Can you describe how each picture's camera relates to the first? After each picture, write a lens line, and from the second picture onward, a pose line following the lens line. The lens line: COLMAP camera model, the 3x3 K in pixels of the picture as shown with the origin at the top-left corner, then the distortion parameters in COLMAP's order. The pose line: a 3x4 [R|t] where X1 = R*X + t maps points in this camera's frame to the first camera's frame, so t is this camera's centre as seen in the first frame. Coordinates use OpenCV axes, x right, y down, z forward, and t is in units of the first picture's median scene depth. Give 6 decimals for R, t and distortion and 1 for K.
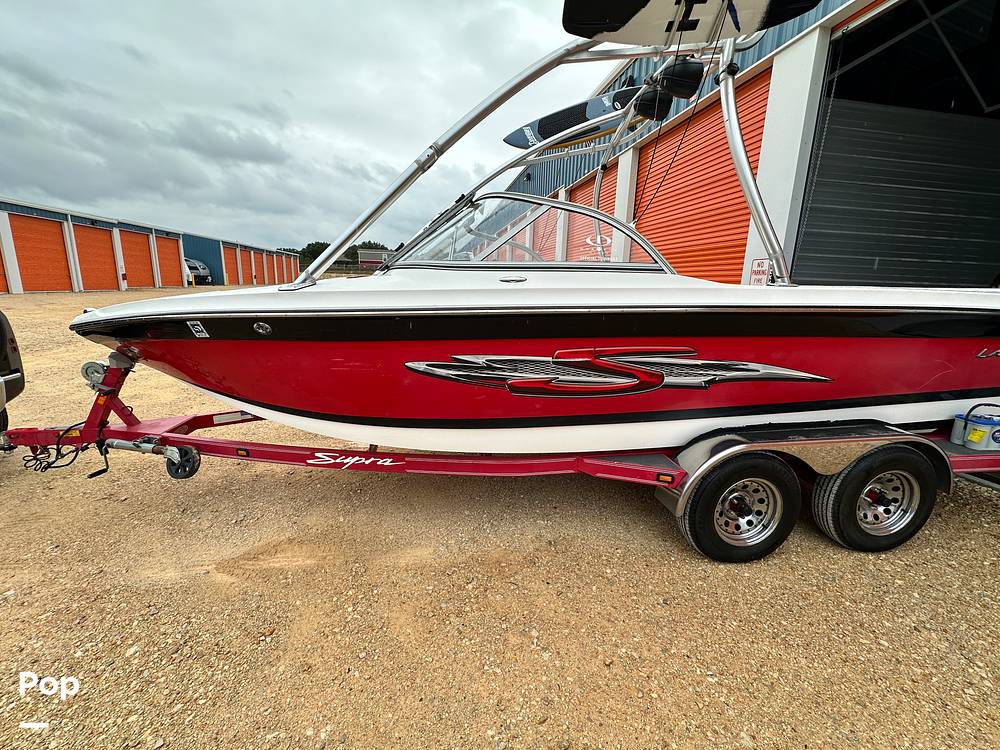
lens RADIAL K [[420.0, 0, 500.0], [0, 420.0, 375.0], [0, 0, 1]] dist [-0.002235, -0.000187]
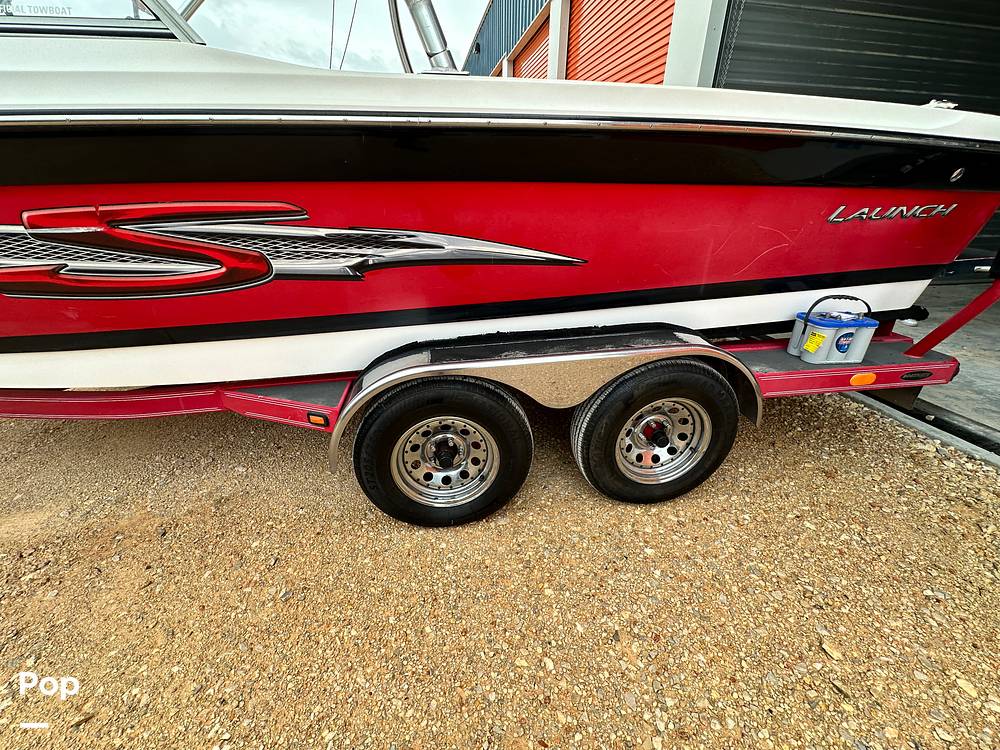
lens RADIAL K [[402.6, 0, 500.0], [0, 402.6, 375.0], [0, 0, 1]] dist [-0.001232, 0.000278]
pose [[0.999638, -0.025587, 0.008368, 0.634256], [0.023209, 0.976629, 0.213673, 0.044127], [-0.013640, -0.213401, 0.976869, 0.360124]]
